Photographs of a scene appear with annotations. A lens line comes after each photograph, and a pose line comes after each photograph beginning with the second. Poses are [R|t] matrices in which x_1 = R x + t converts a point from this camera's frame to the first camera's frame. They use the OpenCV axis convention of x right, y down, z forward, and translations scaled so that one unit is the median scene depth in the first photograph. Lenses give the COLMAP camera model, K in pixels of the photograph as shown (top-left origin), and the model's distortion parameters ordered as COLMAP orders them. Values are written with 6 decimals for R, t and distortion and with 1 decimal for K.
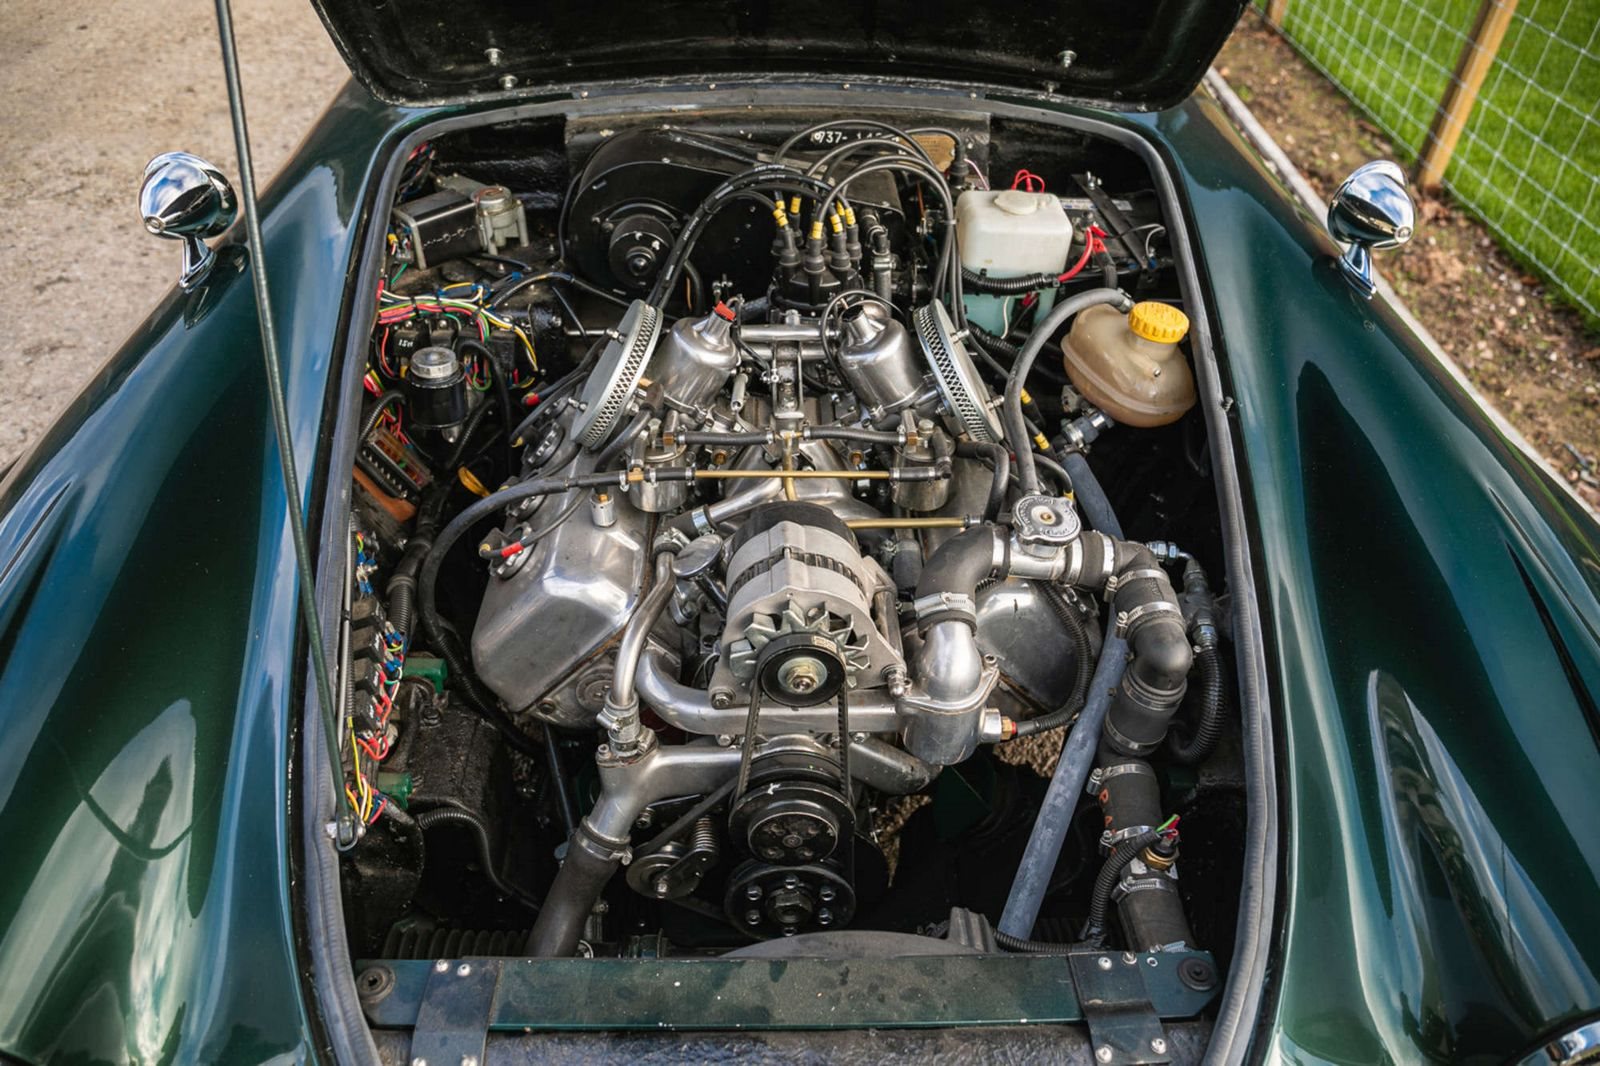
lens RADIAL K [[1096.9, 0, 800.0], [0, 1096.9, 533.0], [0, 0, 1]] dist [-0.079997, 0.002850]
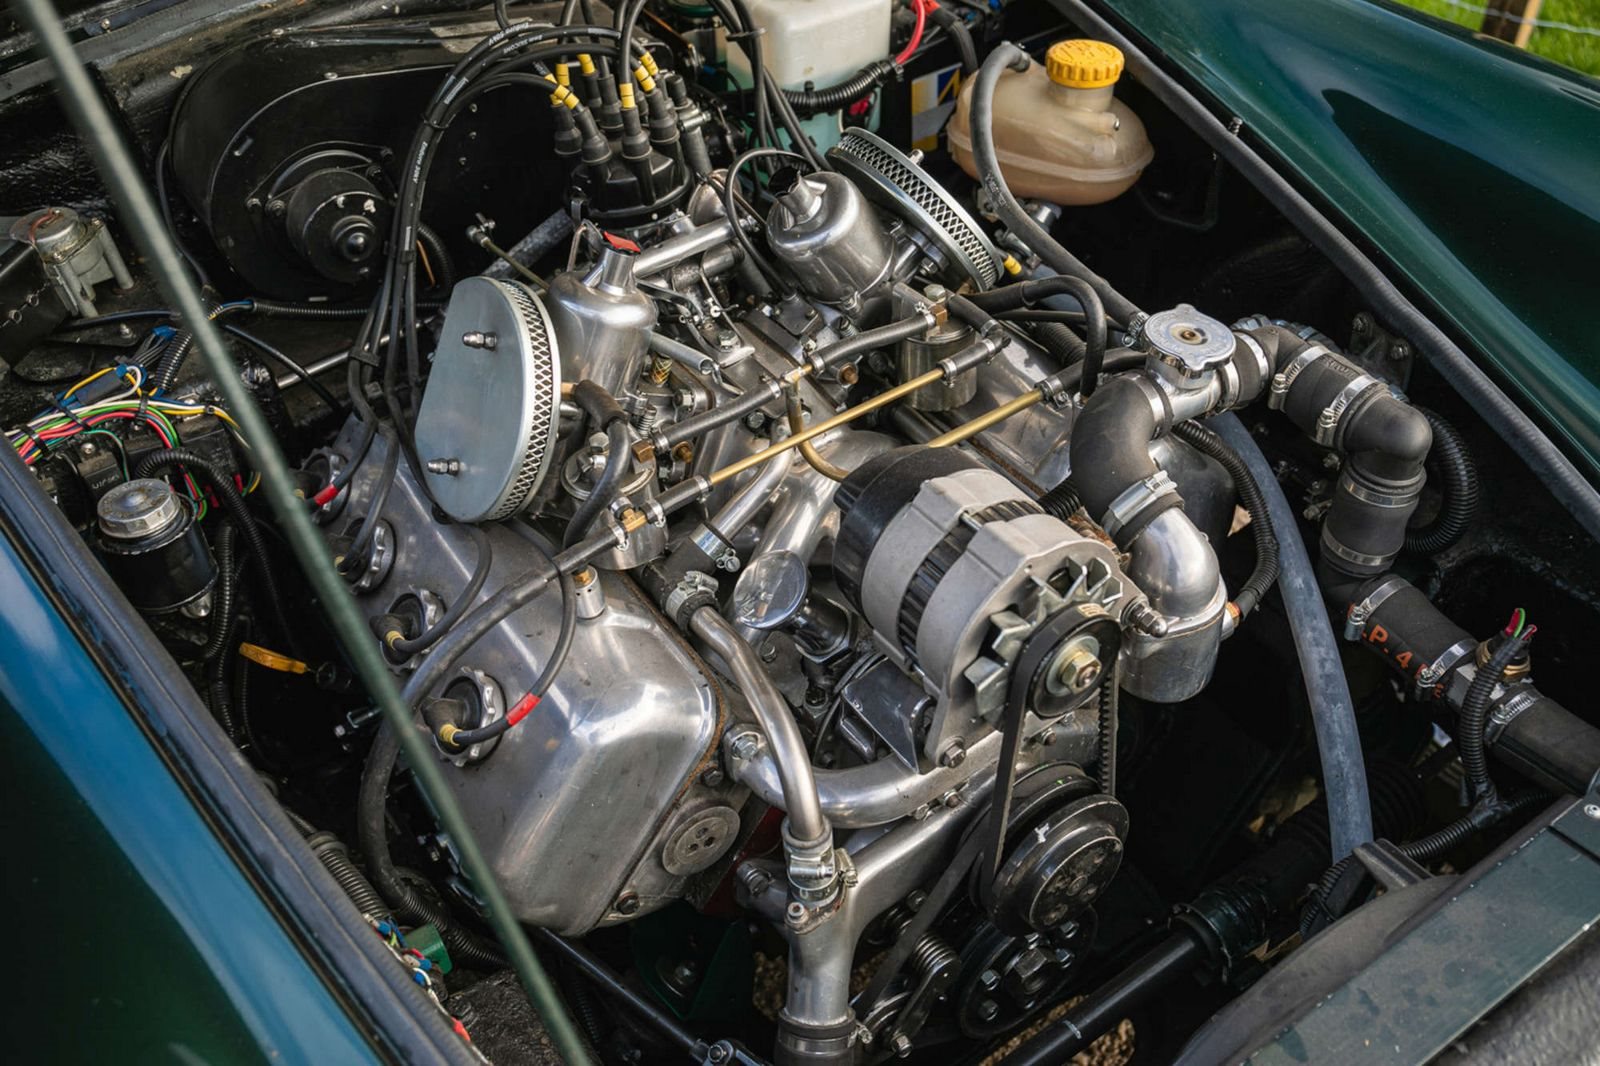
lens RADIAL K [[1359.9, 0, 800.0], [0, 1359.9, 533.0], [0, 0, 1]] dist [-0.066349, 0.089768]
pose [[0.847079, -0.422791, 0.322032, -0.273677], [0.405081, 0.905865, 0.123764, -0.088342], [-0.344044, 0.025611, 0.938604, 0.171003]]
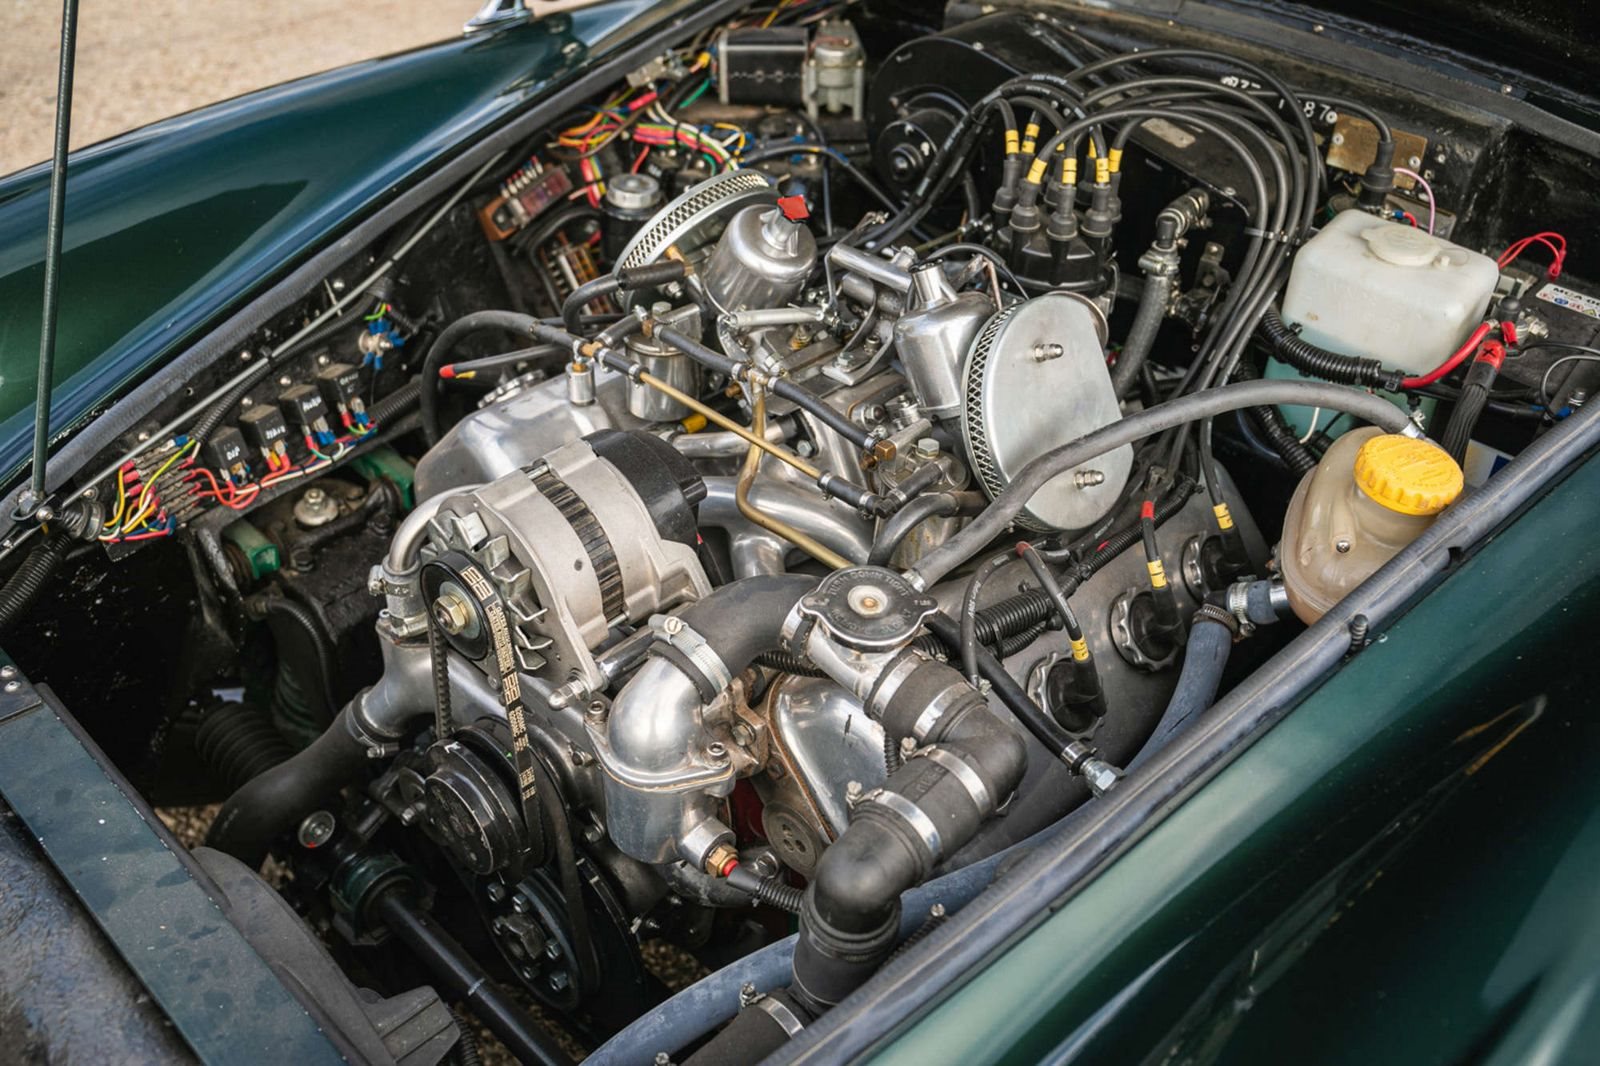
lens RADIAL K [[1359.9, 0, 800.0], [0, 1359.9, 533.0], [0, 0, 1]] dist [-0.066349, 0.089768]
pose [[0.718816, 0.430643, -0.545757, 0.466593], [-0.453978, 0.885311, 0.100642, -0.085228], [0.526505, 0.175419, 0.831878, 0.222082]]
